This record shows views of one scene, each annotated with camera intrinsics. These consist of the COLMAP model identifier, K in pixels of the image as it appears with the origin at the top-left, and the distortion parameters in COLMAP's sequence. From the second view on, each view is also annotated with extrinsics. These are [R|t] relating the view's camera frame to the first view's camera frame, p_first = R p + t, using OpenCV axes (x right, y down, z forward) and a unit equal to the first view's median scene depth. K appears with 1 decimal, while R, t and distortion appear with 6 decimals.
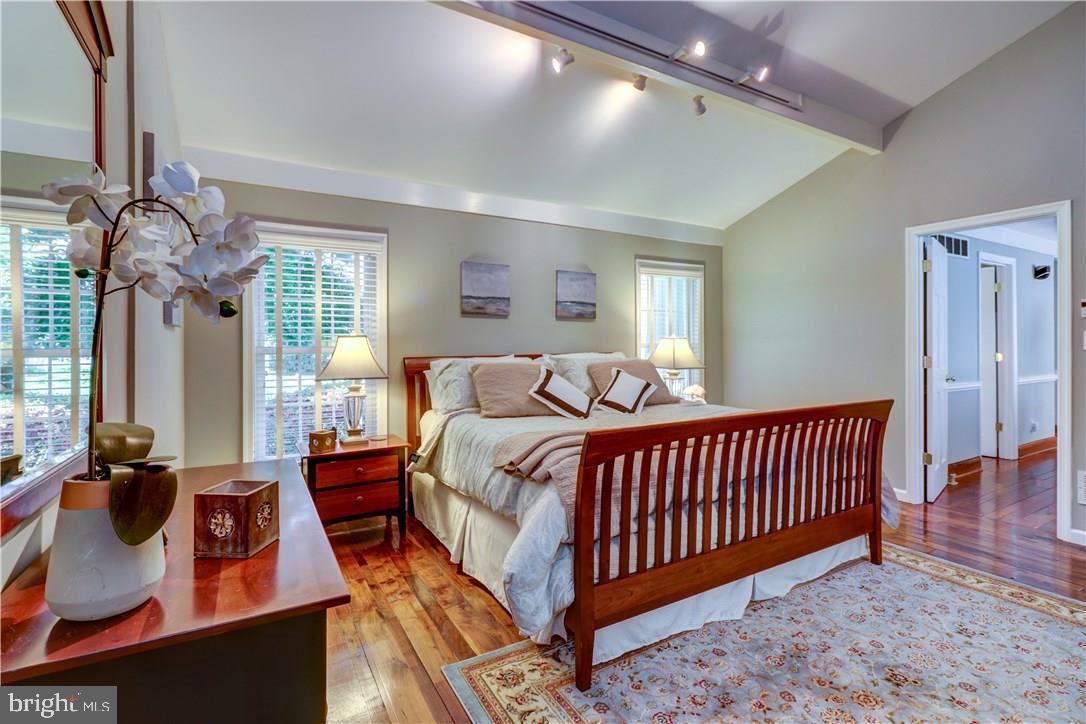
lens RADIAL K [[505.7, 0, 534.8], [0, 505.7, 339.4], [0, 0, 1]] dist [-0.000180, -0.000384]
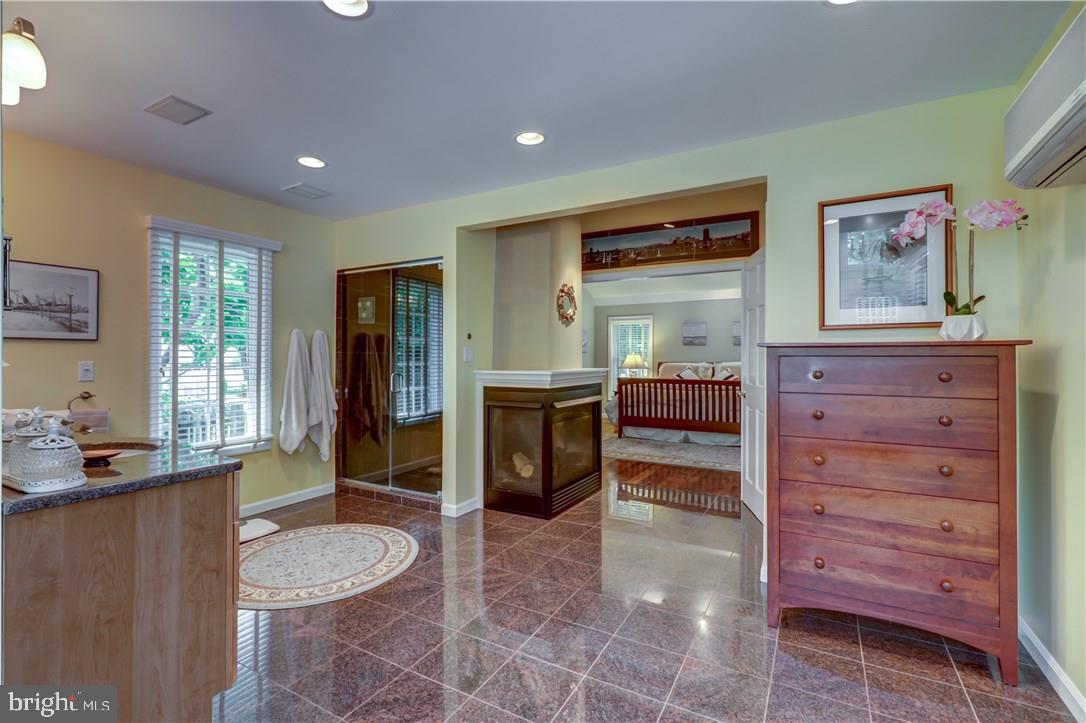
lens RADIAL K [[505.7, 0, 534.8], [0, 505.7, 338.9], [0, 0, 1]] dist [-0.000180, -0.000384]
pose [[0.505706, -0.022634, -0.862409, 1.554616], [0.004228, 0.999709, -0.023759, -0.022634], [0.862696, 0.008368, 0.505654, -0.807738]]
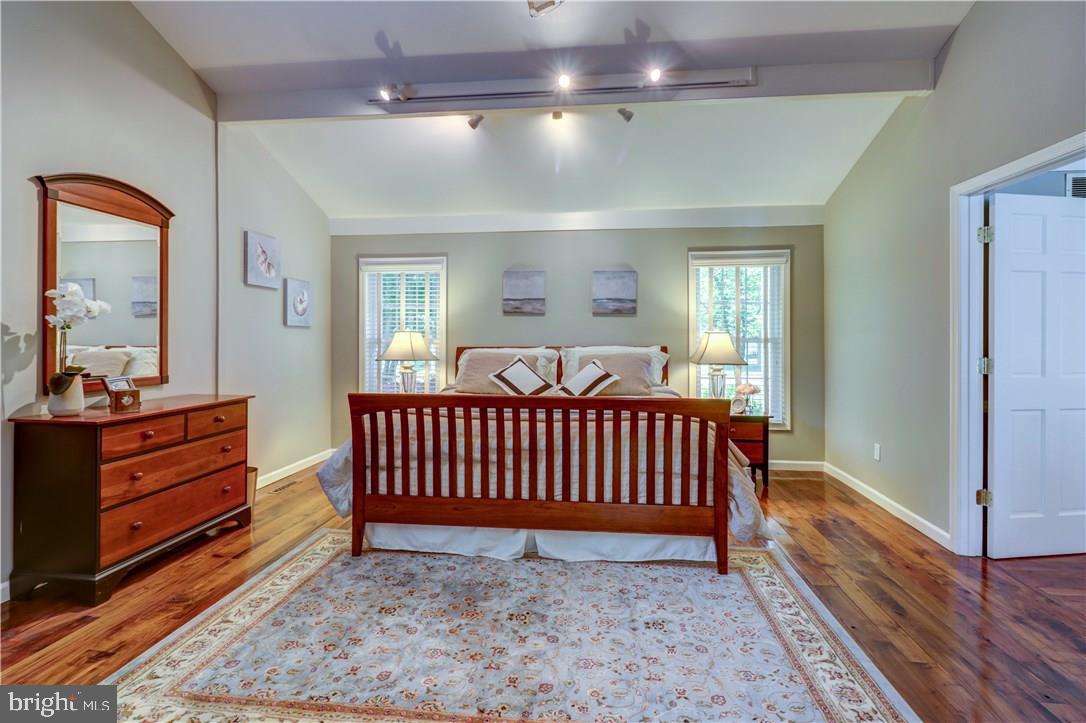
lens RADIAL K [[516.9, 0, 541.6], [0, 516.9, 333.1], [0, 0, 1]] dist [0.000773, -0.000222]
pose [[0.808027, 0.001738, -0.589143, 0.689486], [0.001227, 0.999989, 0.004633, -0.006763], [0.589144, -0.004466, 0.808016, 0.016060]]
